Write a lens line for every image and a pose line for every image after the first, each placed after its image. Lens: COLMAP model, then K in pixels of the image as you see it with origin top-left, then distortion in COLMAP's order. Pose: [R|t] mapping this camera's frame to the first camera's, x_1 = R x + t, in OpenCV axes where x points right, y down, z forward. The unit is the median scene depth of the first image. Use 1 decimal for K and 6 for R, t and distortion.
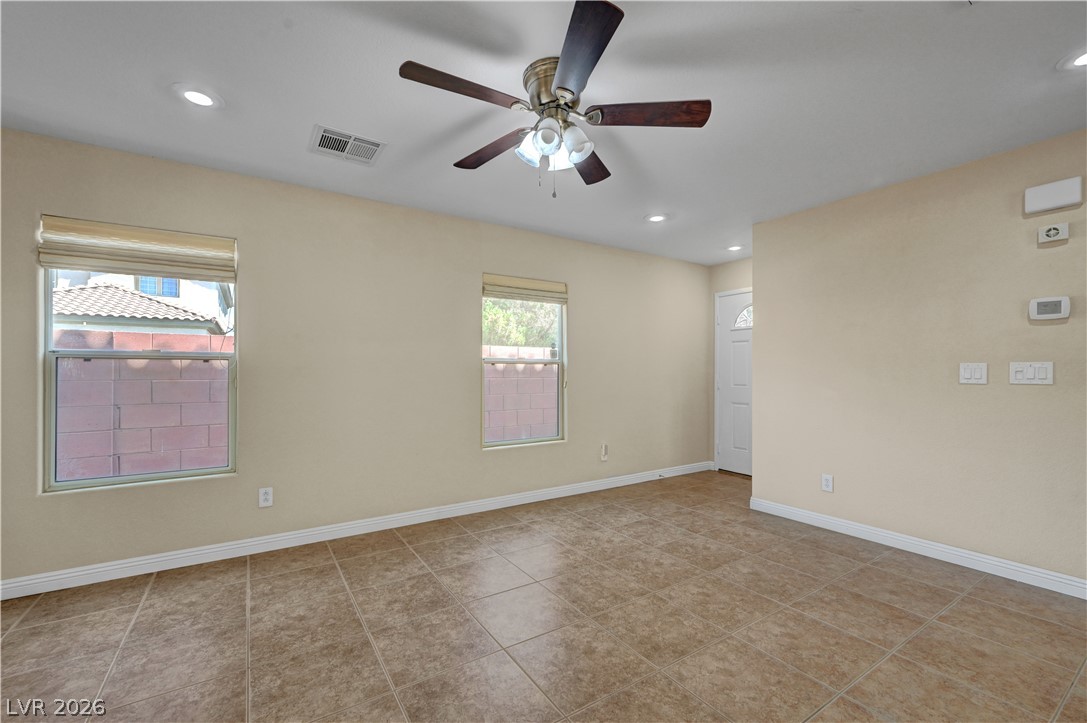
lens RADIAL K [[461.4, 0, 564.3], [0, 461.4, 372.8], [0, 0, 1]] dist [0.005494, 0.001178]
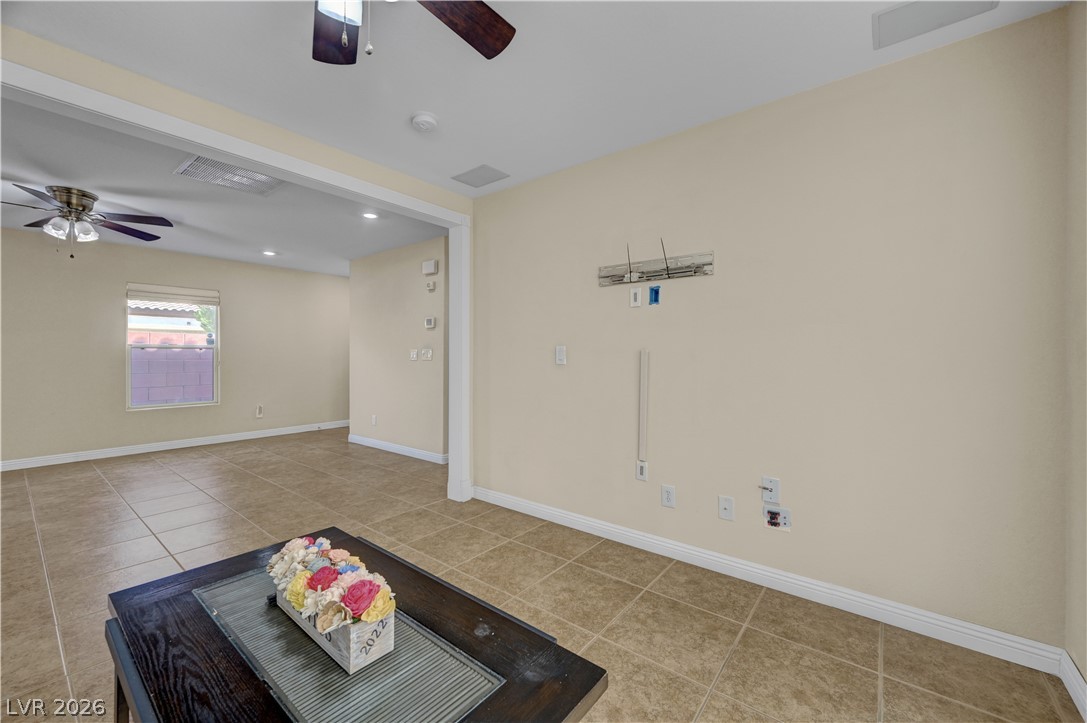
lens RADIAL K [[441.3, 0, 586.5], [0, 441.3, 353.9], [0, 0, 1]] dist [0.001898, 0.000411]
pose [[0.949042, 0.002864, 0.315135, 0.908932], [-0.000288, 0.999966, -0.008220, 0.011243], [-0.315148, 0.007711, 0.949011, -0.876018]]
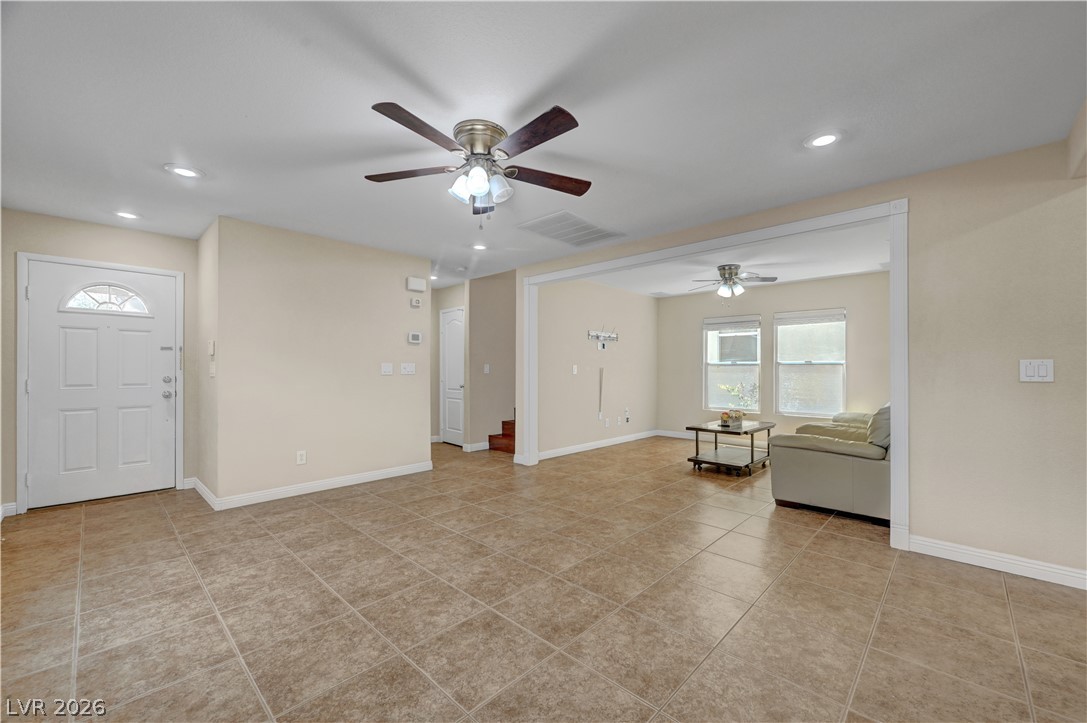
lens RADIAL K [[441.3, 0, 517.5], [0, 441.3, 356.2], [0, 0, 1]] dist [0.001898, 0.000411]
pose [[-0.177900, 0.030420, 0.983578, -0.783696], [0.002319, 0.999532, -0.030494, 0.005772], [-0.984046, -0.003144, -0.177887, 0.714197]]
